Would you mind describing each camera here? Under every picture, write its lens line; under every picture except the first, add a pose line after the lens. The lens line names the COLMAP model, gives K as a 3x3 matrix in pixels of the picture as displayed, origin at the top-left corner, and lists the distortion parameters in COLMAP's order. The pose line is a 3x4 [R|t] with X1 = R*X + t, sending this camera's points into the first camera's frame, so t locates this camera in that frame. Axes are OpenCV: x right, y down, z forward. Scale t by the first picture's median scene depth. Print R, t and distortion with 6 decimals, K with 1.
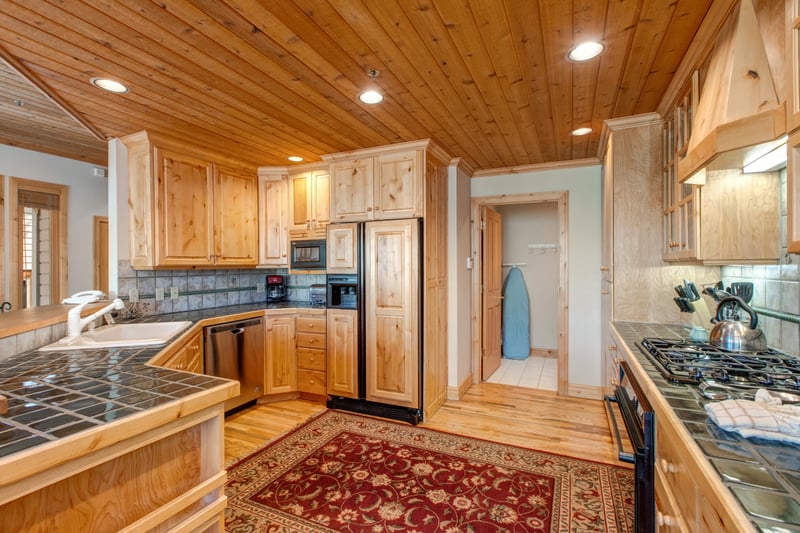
lens RADIAL K [[362.4, 0, 390.3], [0, 362.4, 269.8], [0, 0, 1]] dist [-0.000726, -0.001830]
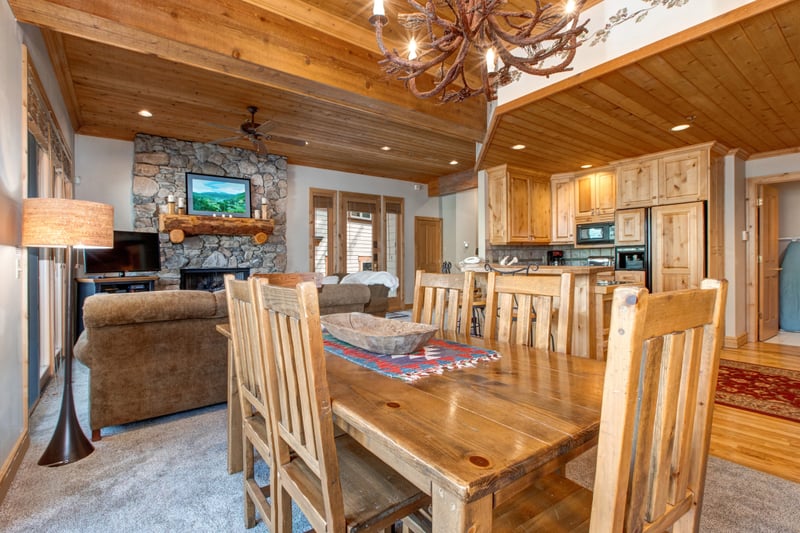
lens RADIAL K [[362.4, 0, 389.7], [0, 362.4, 262.2], [0, 0, 1]] dist [-0.000726, -0.001830]
pose [[0.883577, -0.004127, -0.468268, -0.295686], [0.008339, 0.999941, 0.006922, 0.058703], [0.468212, -0.010021, 0.883559, -0.668175]]
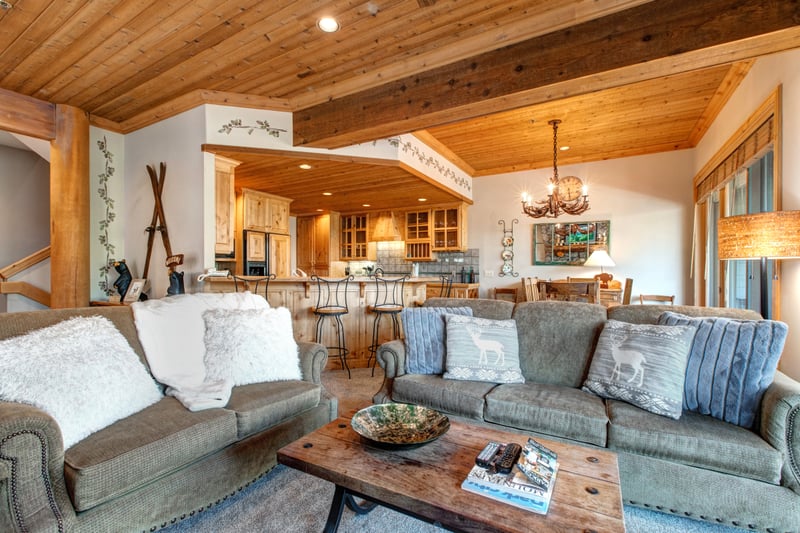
lens RADIAL K [[362.4, 0, 395.4], [0, 362.4, 269.4], [0, 0, 1]] dist [-0.000726, -0.001830]
pose [[0.076280, 0.009072, 0.997045, -1.786029], [-0.000415, 0.999959, -0.009067, 0.065255], [-0.997086, 0.000278, 0.076281, 0.213595]]
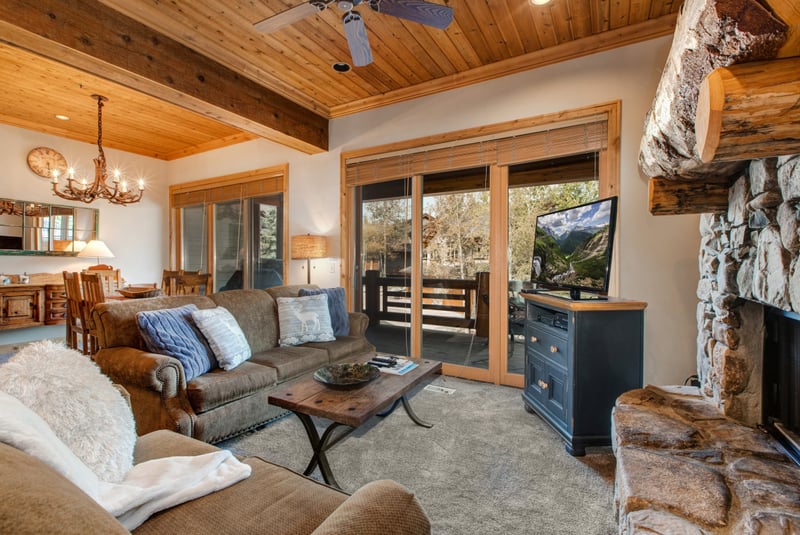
lens RADIAL K [[362.4, 0, 402.7], [0, 362.4, 263.2], [0, 0, 1]] dist [-0.000726, -0.001830]
pose [[-0.998474, 0.002600, 0.055157, -1.469062], [0.003352, 0.999903, 0.013533, 0.042584], [-0.055117, 0.013697, -0.998386, 0.896402]]
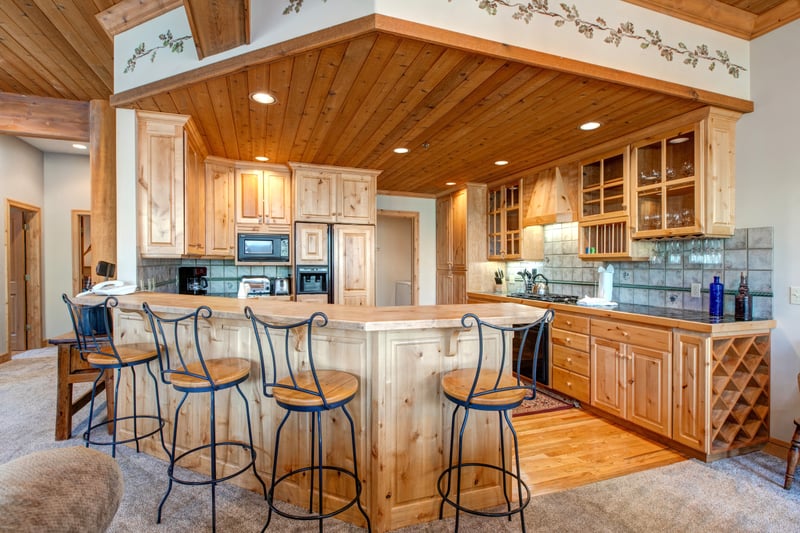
lens RADIAL K [[388.7, 0, 392.8], [0, 388.7, 270.0], [0, 0, 1]] dist [-0.001923, -0.001741]
pose [[0.706165, 0.000258, 0.708047, -0.856496], [-0.005418, 0.999973, 0.005039, 0.020224], [-0.708027, -0.007395, 0.706147, -0.105581]]
